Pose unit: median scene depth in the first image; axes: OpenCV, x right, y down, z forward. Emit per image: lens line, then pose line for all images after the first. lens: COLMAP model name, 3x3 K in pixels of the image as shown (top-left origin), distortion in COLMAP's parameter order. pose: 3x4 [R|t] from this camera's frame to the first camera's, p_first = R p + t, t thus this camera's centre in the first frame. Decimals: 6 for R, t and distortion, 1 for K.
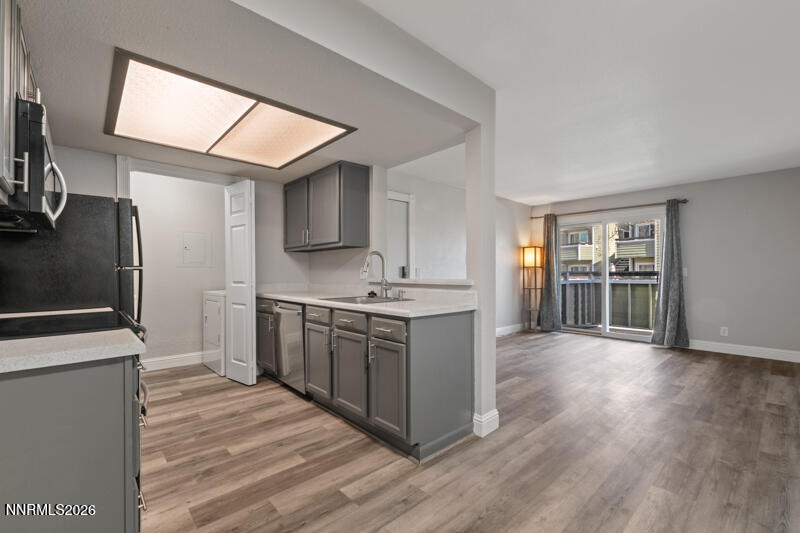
lens RADIAL K [[354.2, 0, 395.1], [0, 354.2, 270.4], [0, 0, 1]] dist [0.004456, -0.001555]
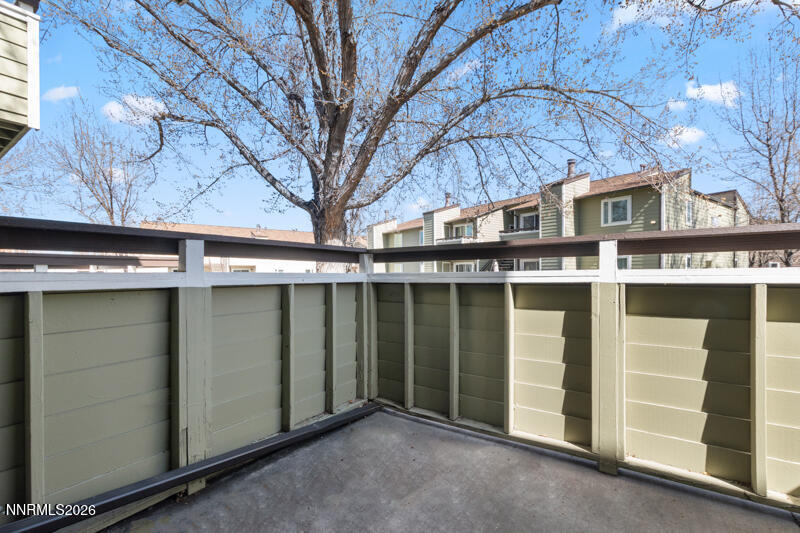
lens RADIAL K [[354.2, 0, 398.4], [0, 354.2, 269.1], [0, 0, 1]] dist [0.004456, -0.001555]
pose [[0.970452, -0.000698, 0.241294, 1.129589], [0.002826, 0.999960, -0.008475, 0.057864], [-0.241279, 0.008906, 0.970415, 1.480842]]
